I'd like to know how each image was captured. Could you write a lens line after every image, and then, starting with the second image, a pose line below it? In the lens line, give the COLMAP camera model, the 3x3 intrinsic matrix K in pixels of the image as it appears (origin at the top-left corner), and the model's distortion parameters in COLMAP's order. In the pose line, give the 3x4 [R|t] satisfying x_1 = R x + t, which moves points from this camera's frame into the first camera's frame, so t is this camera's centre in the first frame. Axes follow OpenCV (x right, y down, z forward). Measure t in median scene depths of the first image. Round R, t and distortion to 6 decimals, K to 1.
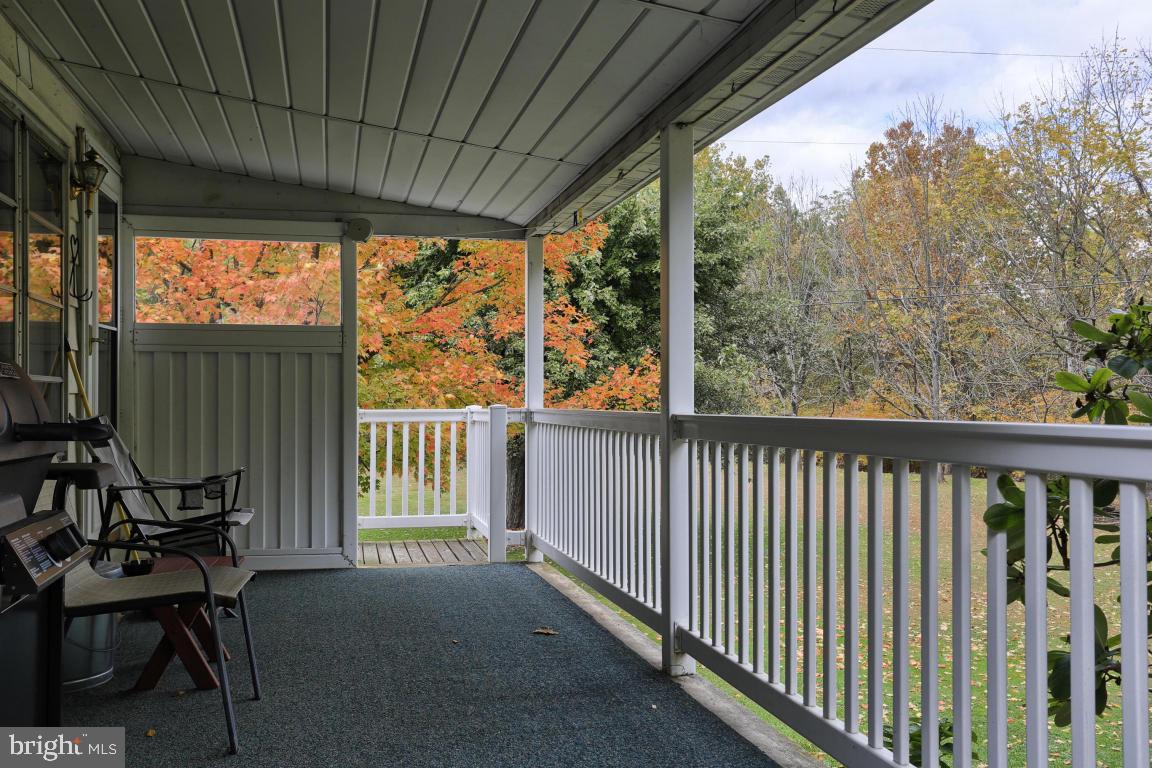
lens RADIAL K [[1072.8, 0, 575.3], [0, 1072.8, 387.0], [0, 0, 1]] dist [-0.070549, 0.000000]
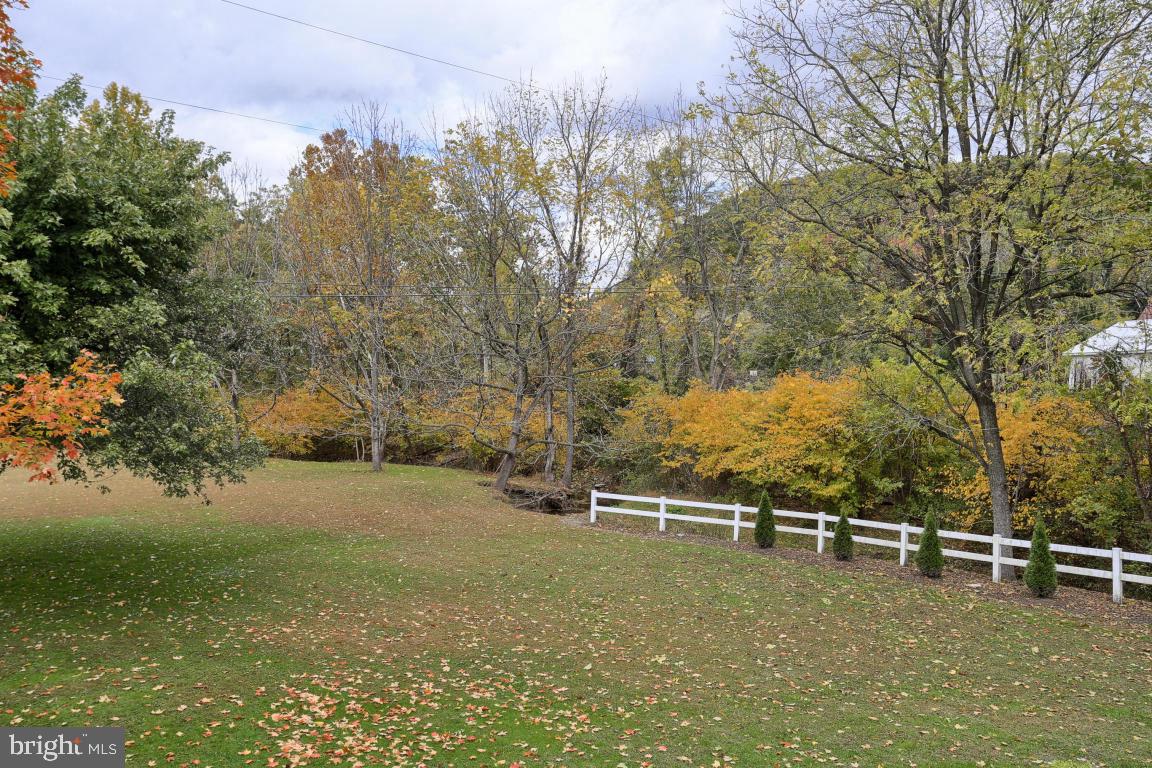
lens RADIAL K [[961.4, 0, 576.4], [0, 961.4, 383.1], [0, 0, 1]] dist [0.003682, 0.003416]
pose [[0.846714, 0.017220, 0.531770, 0.003939], [-0.023337, 0.999716, 0.004785, -0.014333], [-0.531537, -0.016461, 0.846875, 0.179612]]
